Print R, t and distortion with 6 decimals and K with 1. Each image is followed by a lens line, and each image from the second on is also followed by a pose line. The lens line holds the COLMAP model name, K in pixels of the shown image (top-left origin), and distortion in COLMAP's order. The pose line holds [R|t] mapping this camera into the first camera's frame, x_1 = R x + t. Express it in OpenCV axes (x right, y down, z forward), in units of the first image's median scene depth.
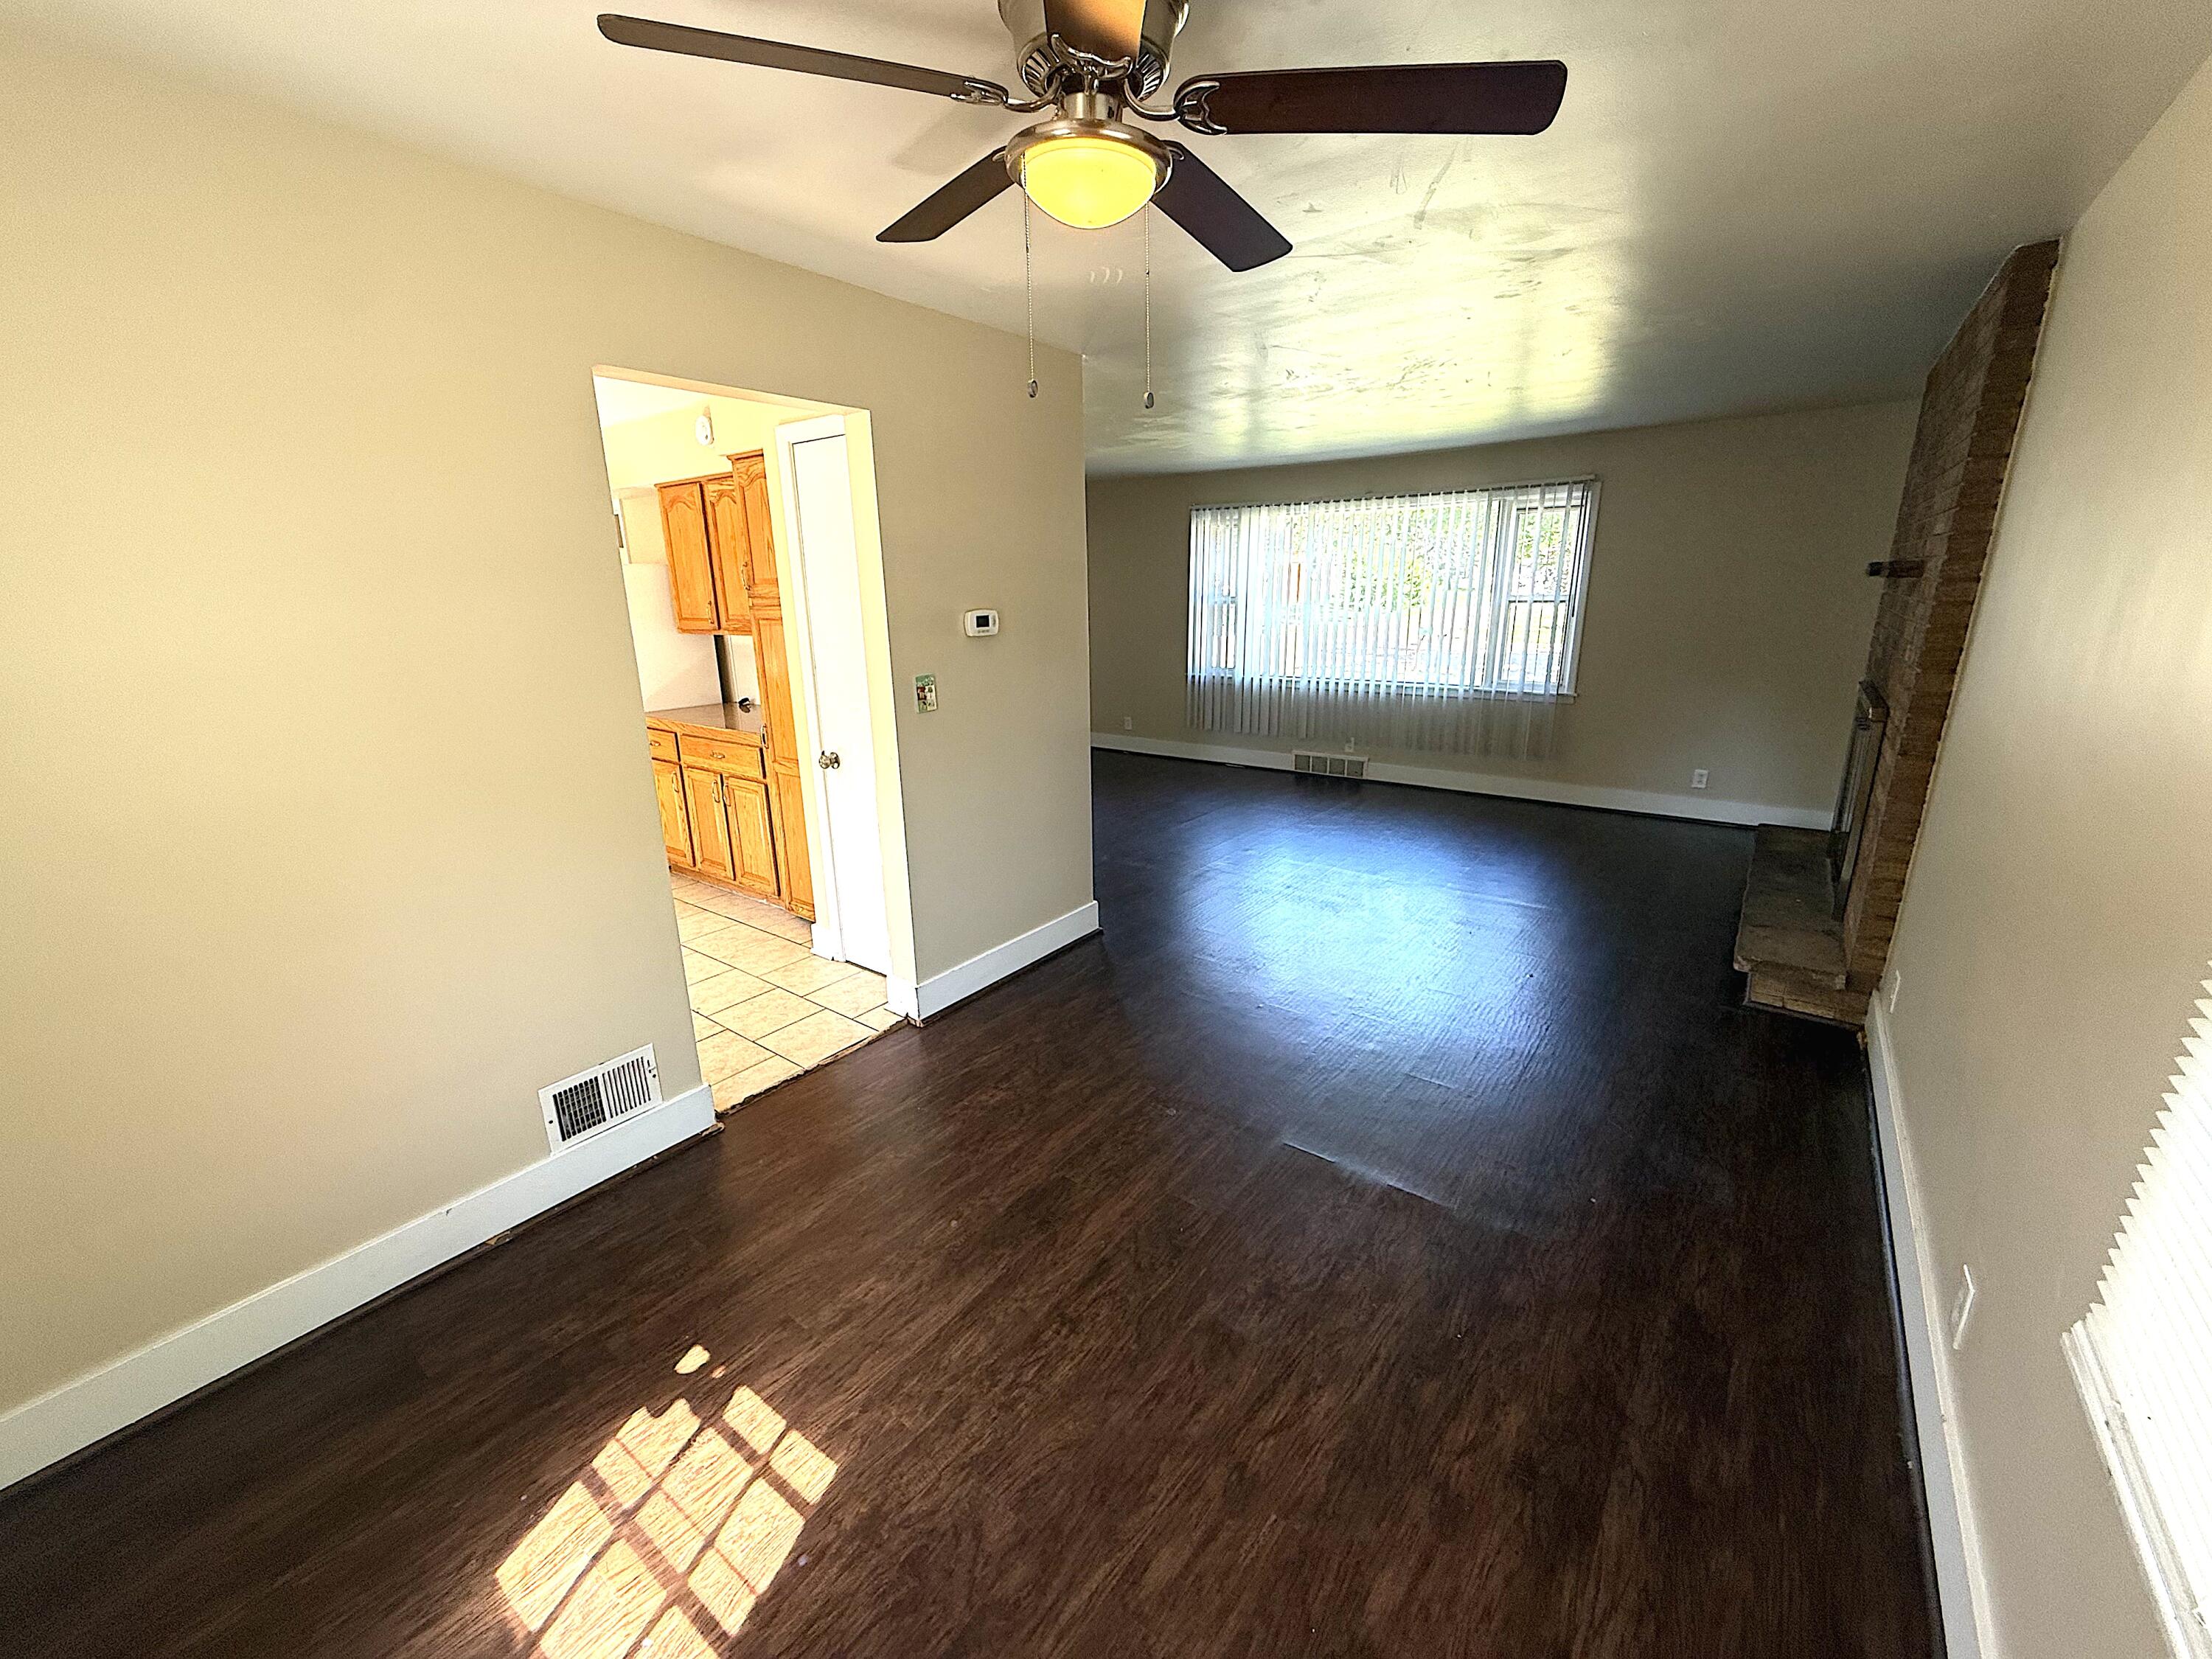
lens RADIAL K [[881.3, 0, 1101.4], [0, 881.3, 831.8], [0, 0, 1]] dist [-0.000272, -0.000150]
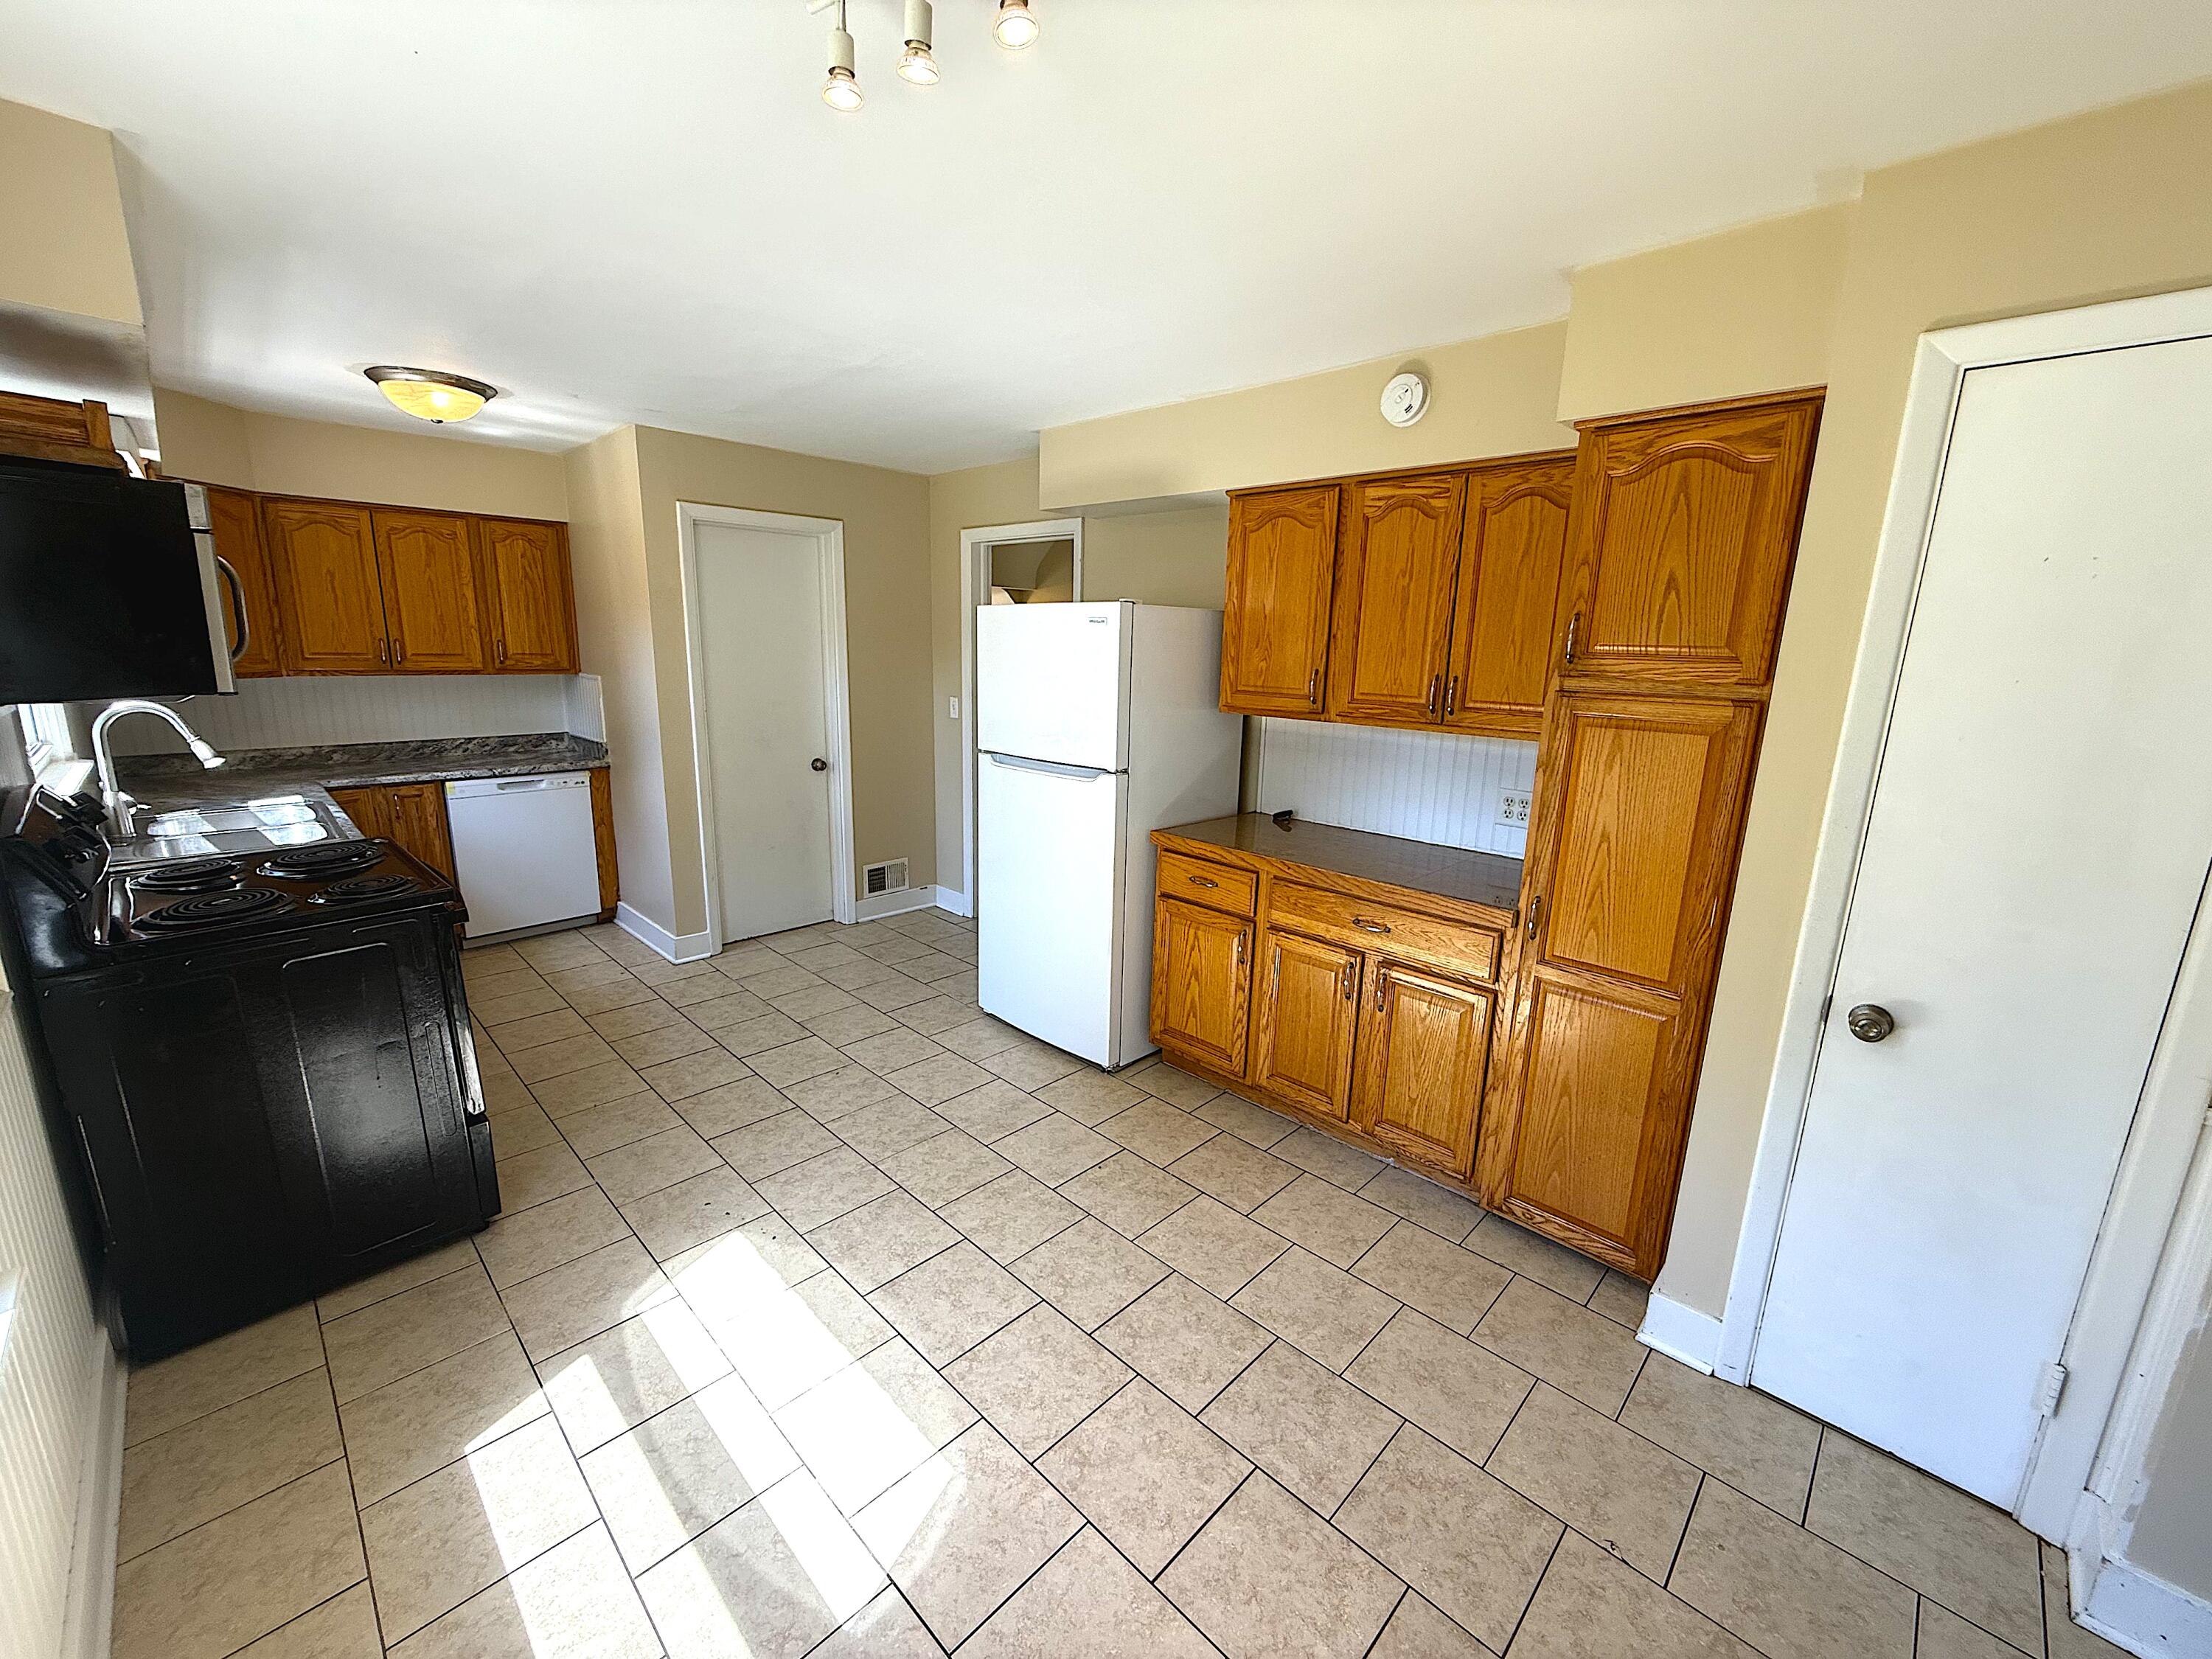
lens RADIAL K [[881.3, 0, 1101.4], [0, 881.3, 831.8], [0, 0, 1]] dist [-0.000272, -0.000150]
pose [[0.990901, 0.067898, -0.116208, -0.526465], [-0.074741, 0.995653, -0.055575, -0.098214], [0.111929, 0.063755, 0.991669, 0.360332]]
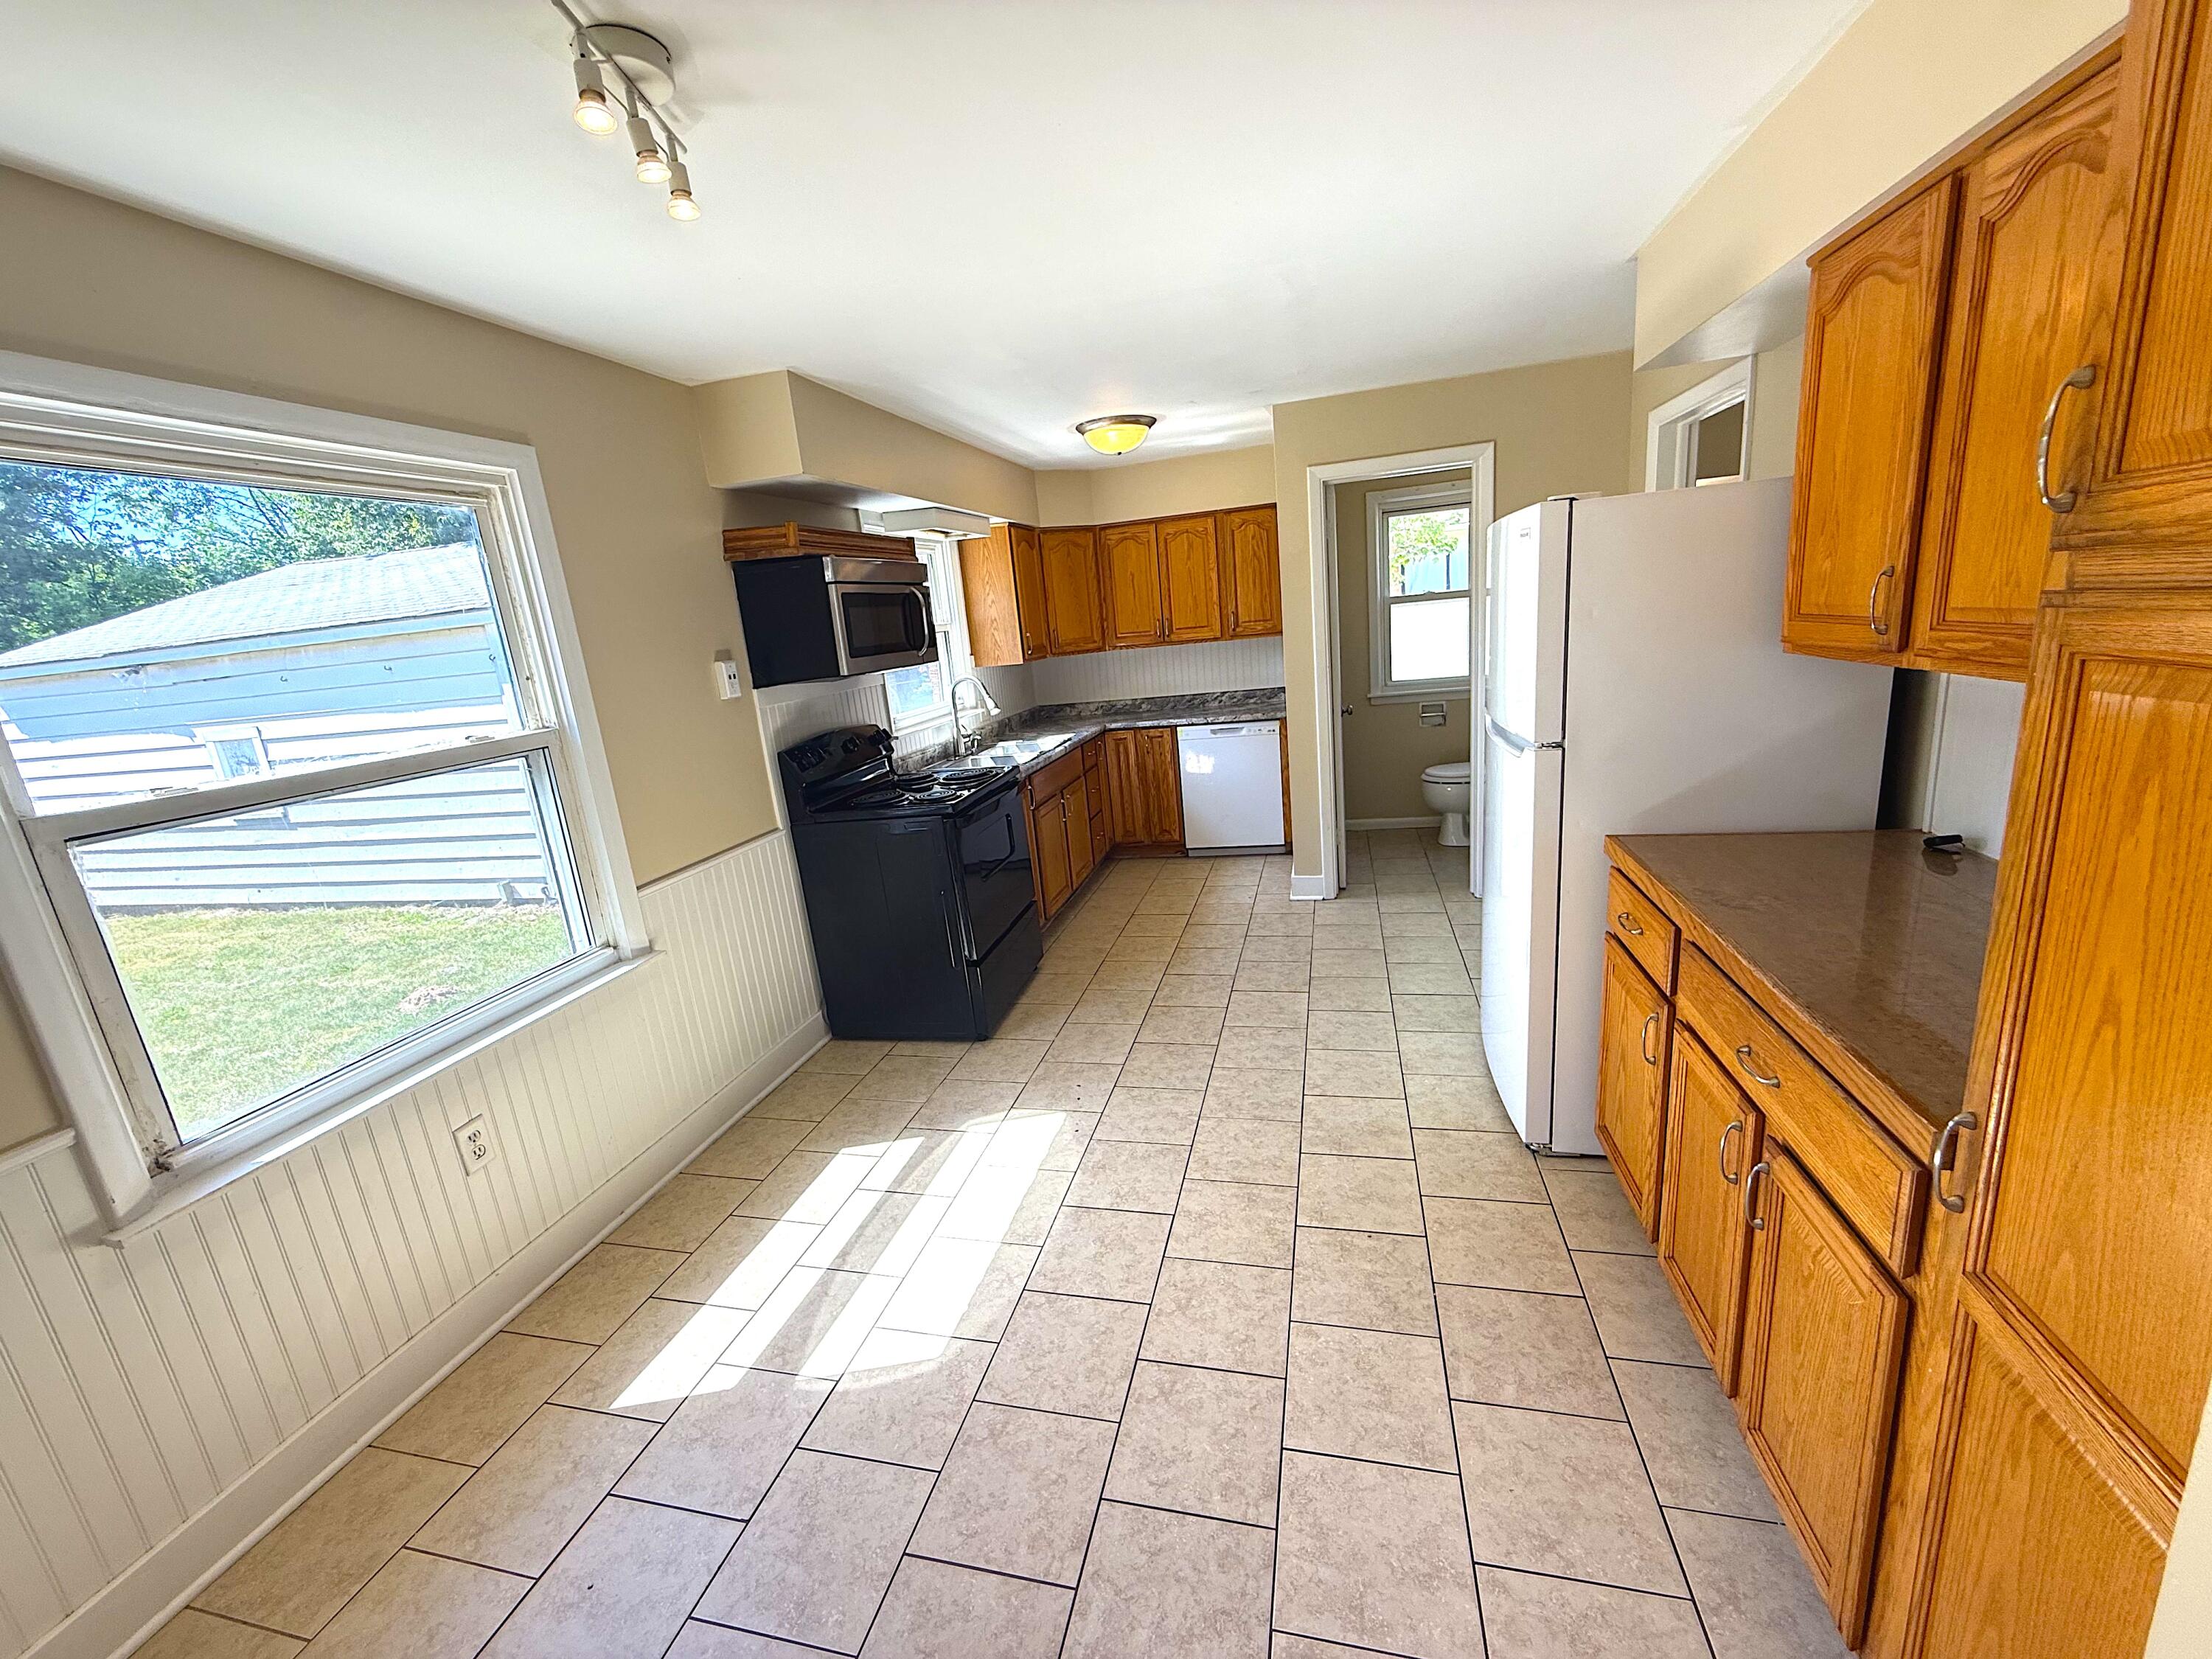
lens RADIAL K [[881.3, 0, 1101.4], [0, 881.3, 831.8], [0, 0, 1]] dist [-0.000272, -0.000150]
pose [[0.388021, 0.198195, -0.900088, -0.247282], [-0.162972, 0.975970, 0.144648, -0.167017], [0.907127, 0.090563, 0.410997, 0.616572]]
